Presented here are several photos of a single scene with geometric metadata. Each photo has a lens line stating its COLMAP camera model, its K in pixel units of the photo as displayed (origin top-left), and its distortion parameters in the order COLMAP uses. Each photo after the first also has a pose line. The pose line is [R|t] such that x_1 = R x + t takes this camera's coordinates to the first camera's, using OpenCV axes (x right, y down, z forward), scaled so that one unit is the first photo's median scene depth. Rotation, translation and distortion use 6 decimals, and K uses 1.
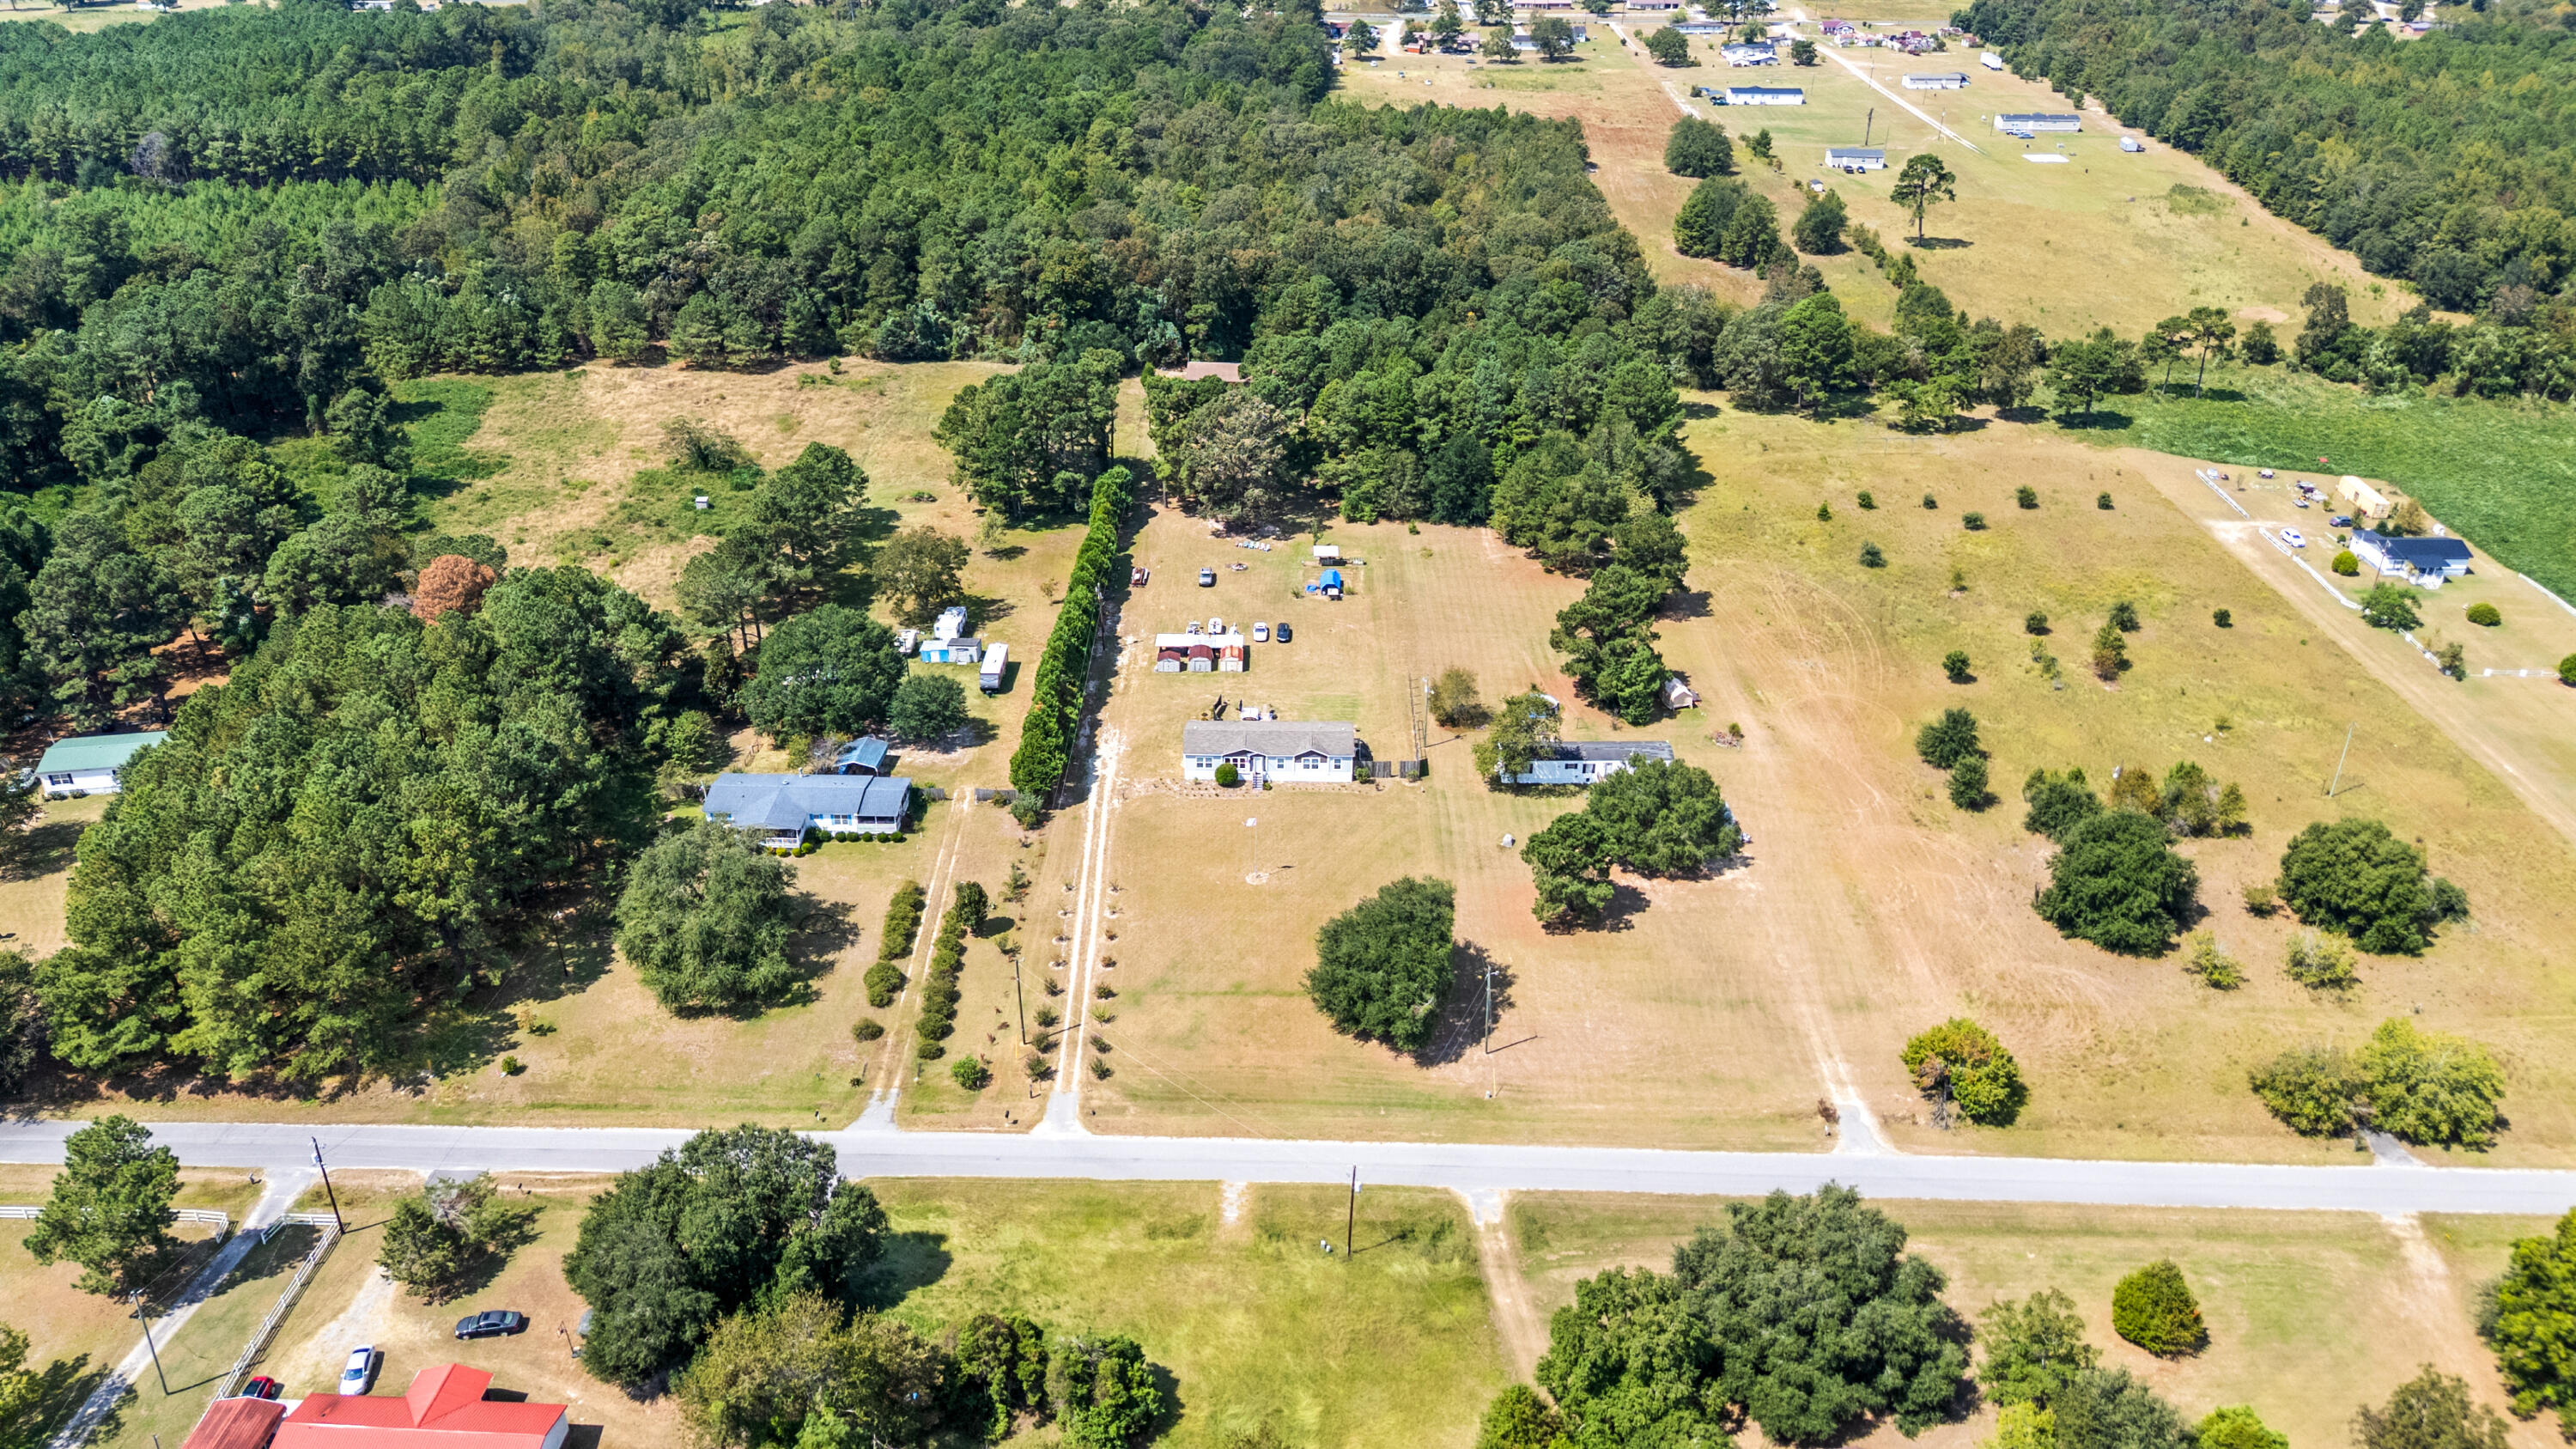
lens RADIAL K [[1861.9, 0, 1286.2], [0, 1861.9, 717.5], [0, 0, 1]] dist [0.038650, -0.011036]
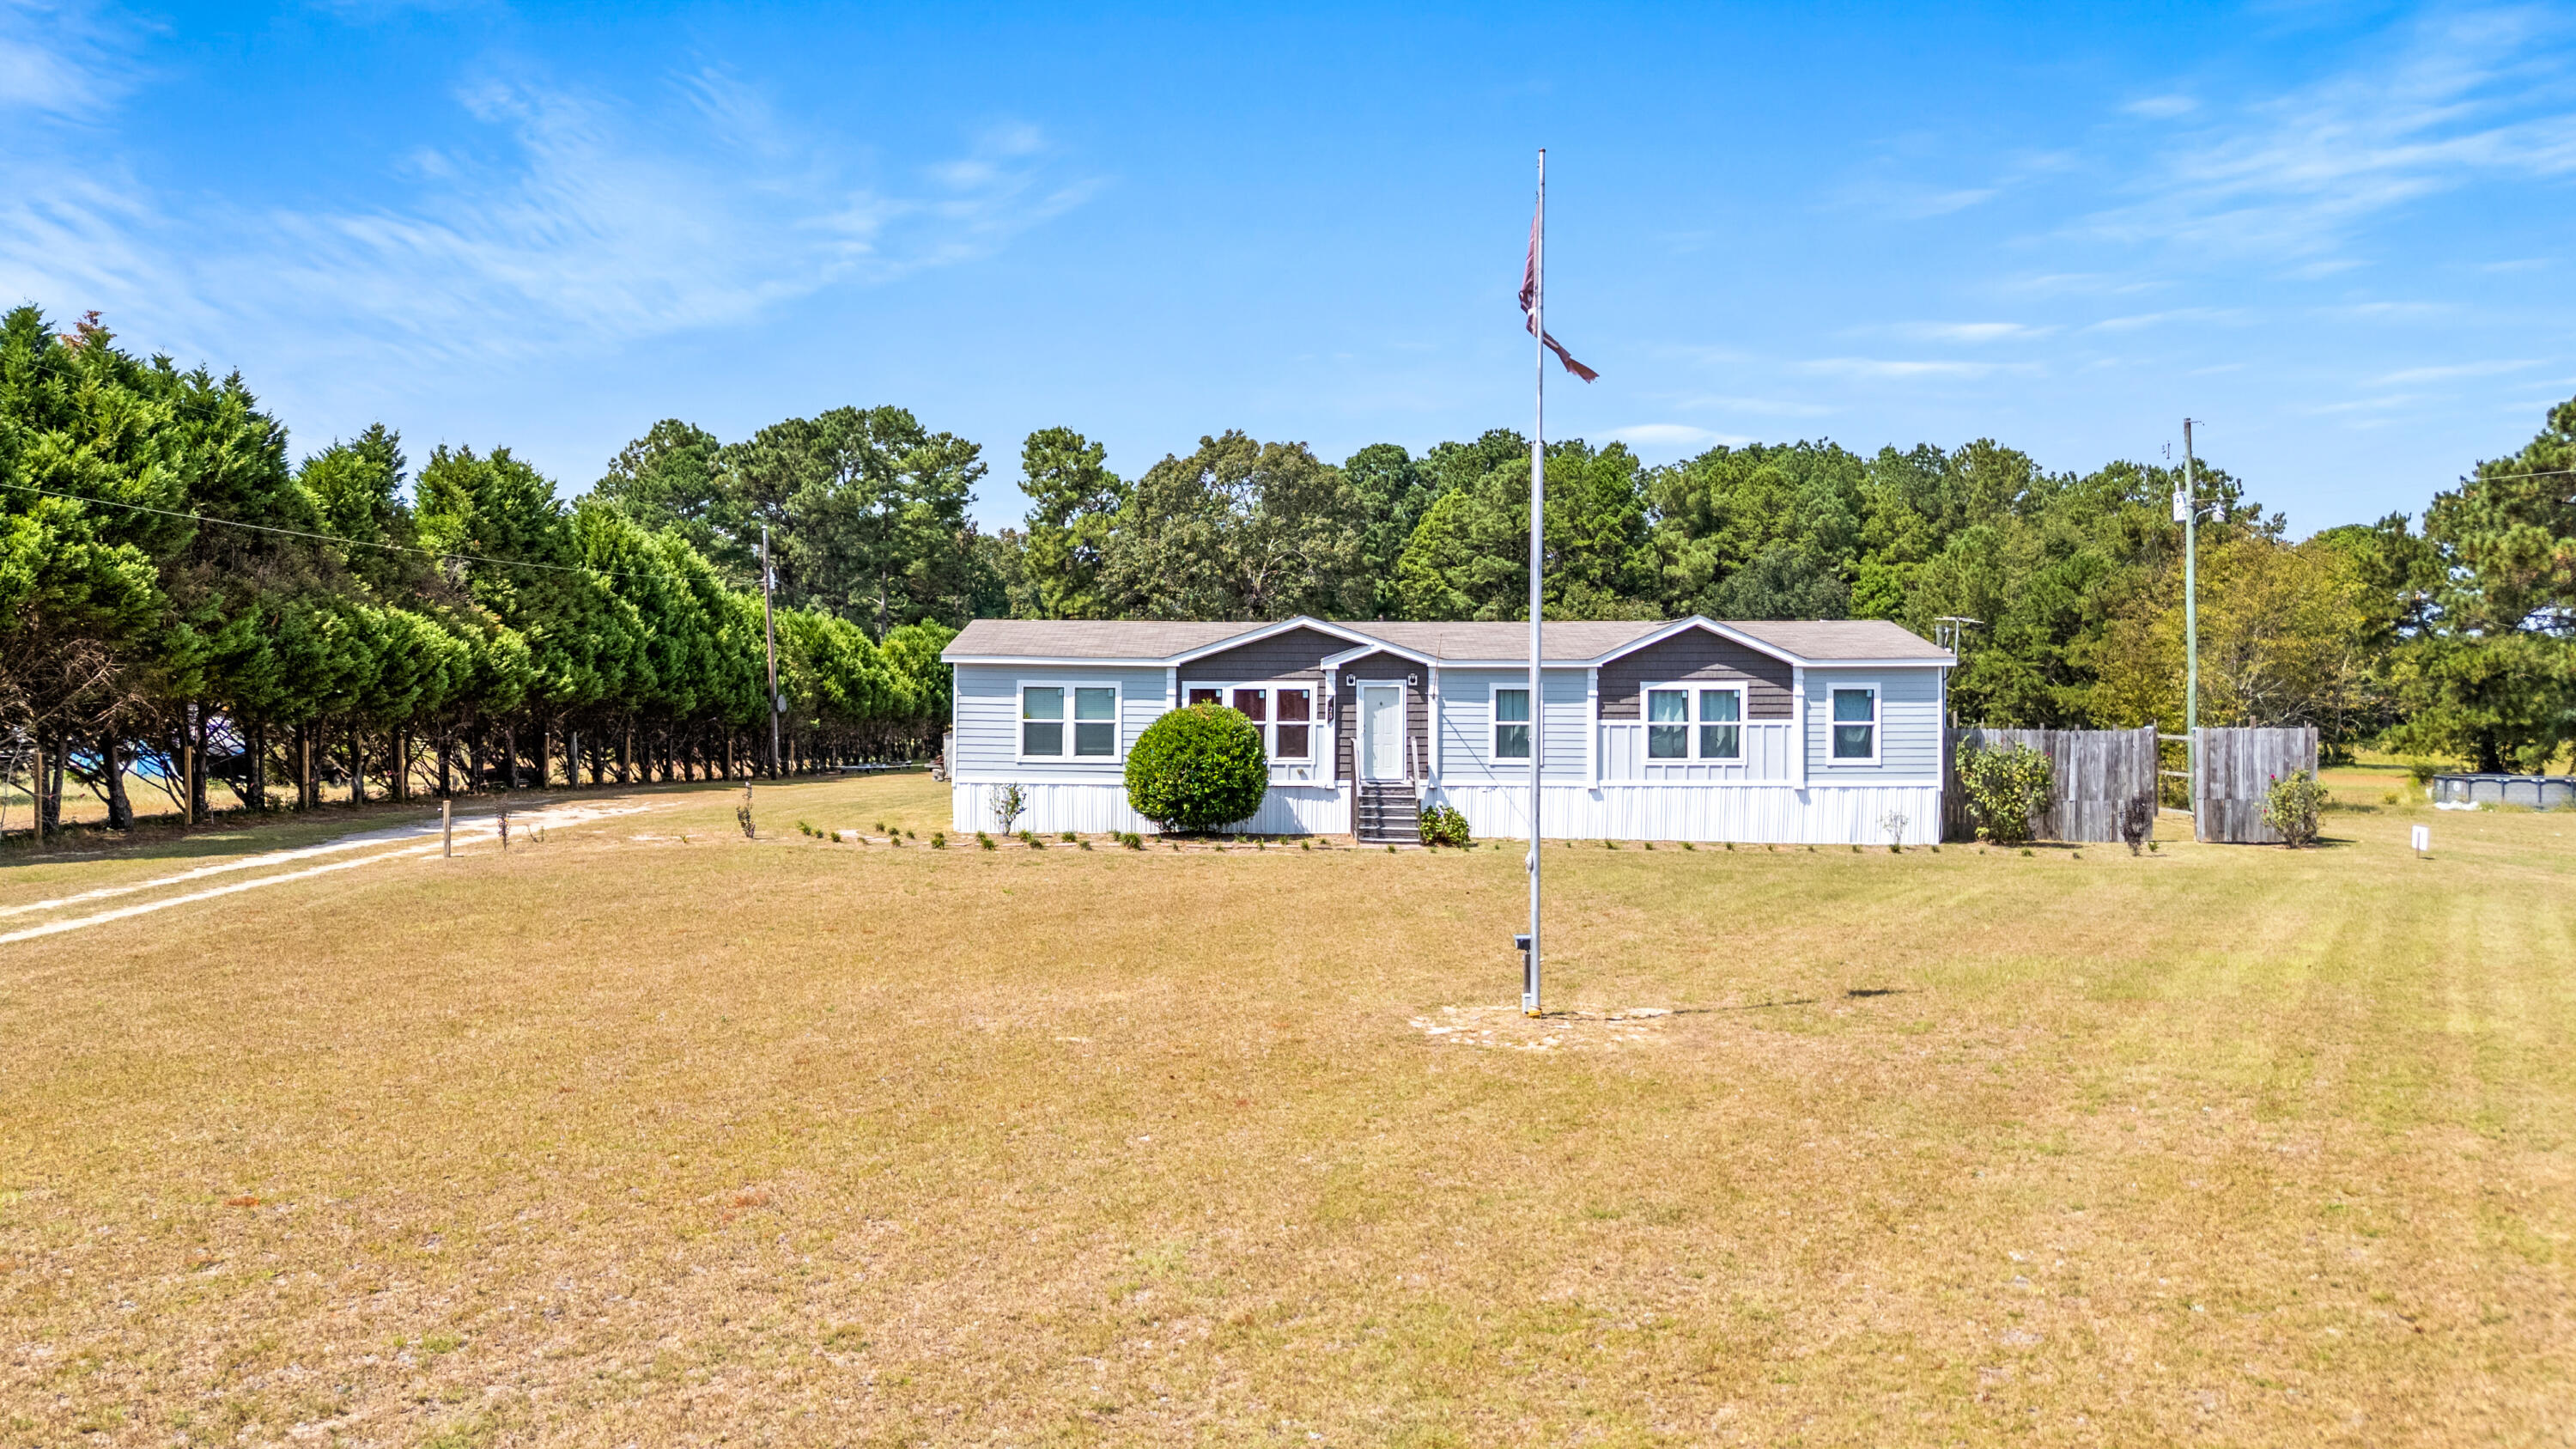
lens RADIAL K [[1861.9, 0, 1282.3], [0, 1861.9, 722.4], [0, 0, 1]] dist [0.038650, -0.011036]
pose [[0.999928, -0.005982, 0.010391, -0.026283], [0.010192, 0.880599, -0.473752, 0.105625], [-0.006317, 0.473824, 0.880597, 0.853062]]
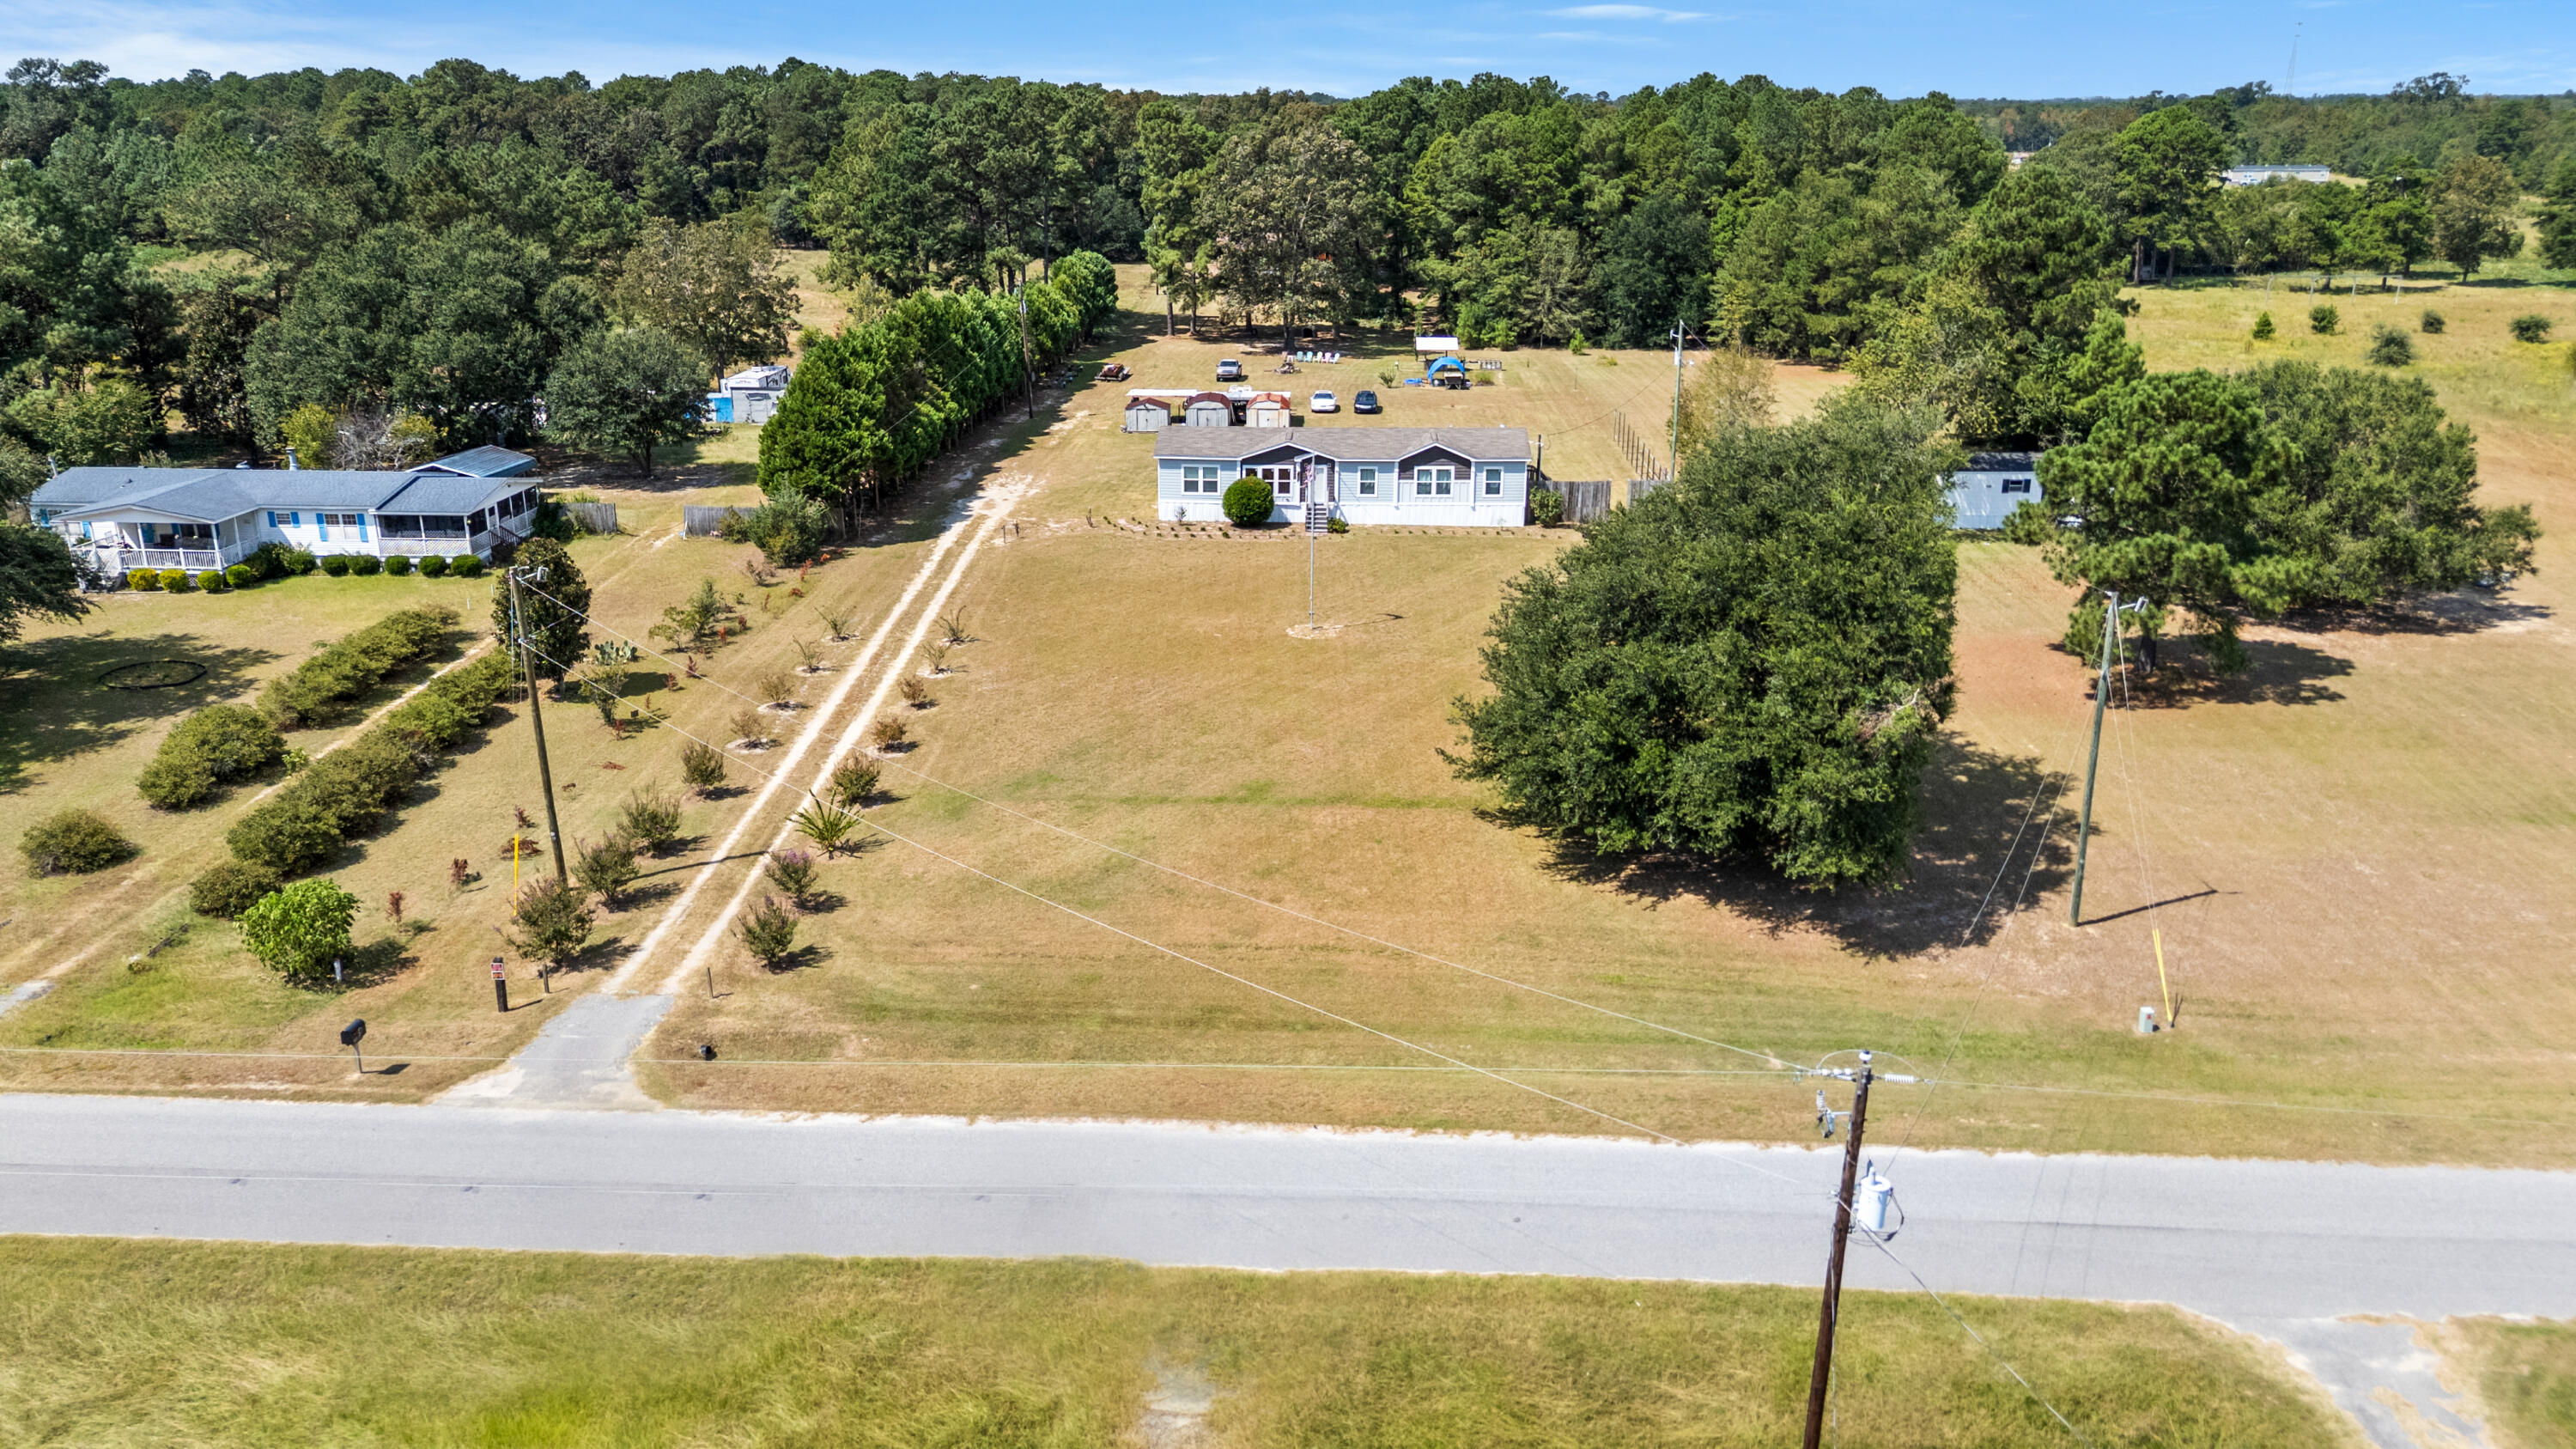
lens RADIAL K [[1861.9, 0, 1285.9], [0, 1861.9, 738.1], [0, 0, 1]] dist [0.038650, -0.011036]
pose [[0.999446, 0.001922, -0.033230, -0.007745], [-0.007386, 0.986246, -0.165116, 0.162946], [0.032456, 0.165270, 0.985714, 0.561655]]
